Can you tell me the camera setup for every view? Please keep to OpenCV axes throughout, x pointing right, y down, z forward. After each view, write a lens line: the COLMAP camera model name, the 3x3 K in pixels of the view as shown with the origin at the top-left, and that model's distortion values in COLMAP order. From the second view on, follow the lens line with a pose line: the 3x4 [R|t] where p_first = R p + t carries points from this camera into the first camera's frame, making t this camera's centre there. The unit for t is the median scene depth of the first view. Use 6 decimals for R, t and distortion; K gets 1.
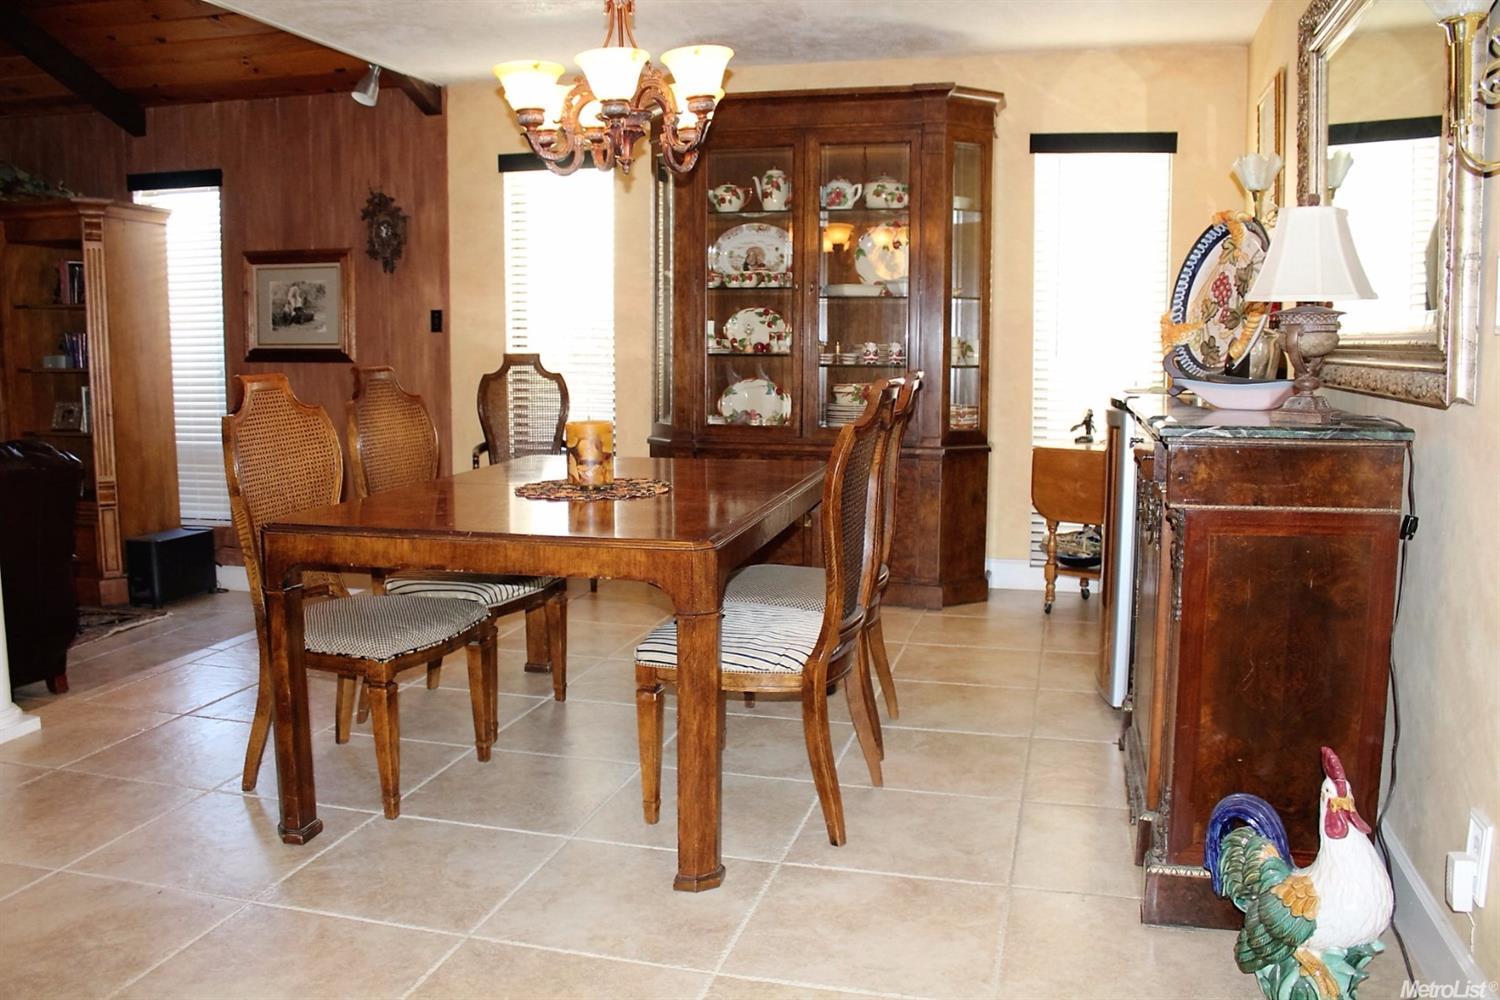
lens RADIAL K [[1263.5, 0, 751.6], [0, 1263.5, 503.8], [0, 0, 1]] dist [-0.084427, 0.035874]
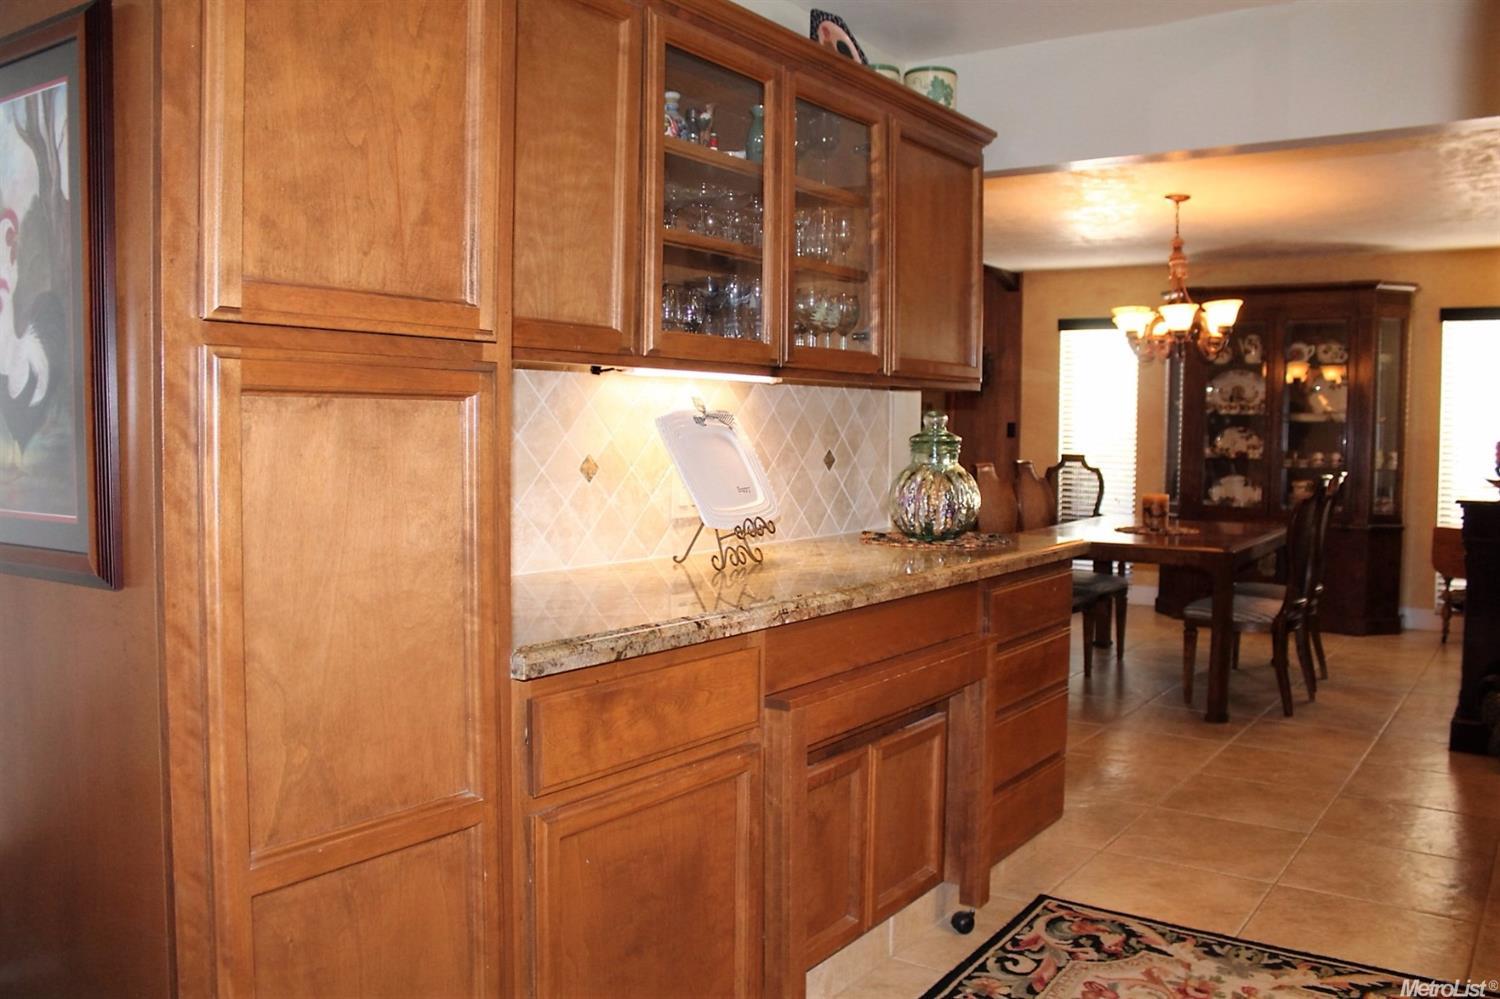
lens RADIAL K [[1334.9, 0, 745.1], [0, 1334.9, 495.8], [0, 0, 1]] dist [-0.121221, 0.066381]
pose [[0.946861, 0.031868, -0.320060, -0.048463], [-0.057232, 0.995893, -0.070156, 0.065605], [0.316509, 0.084746, 0.944796, -0.632976]]
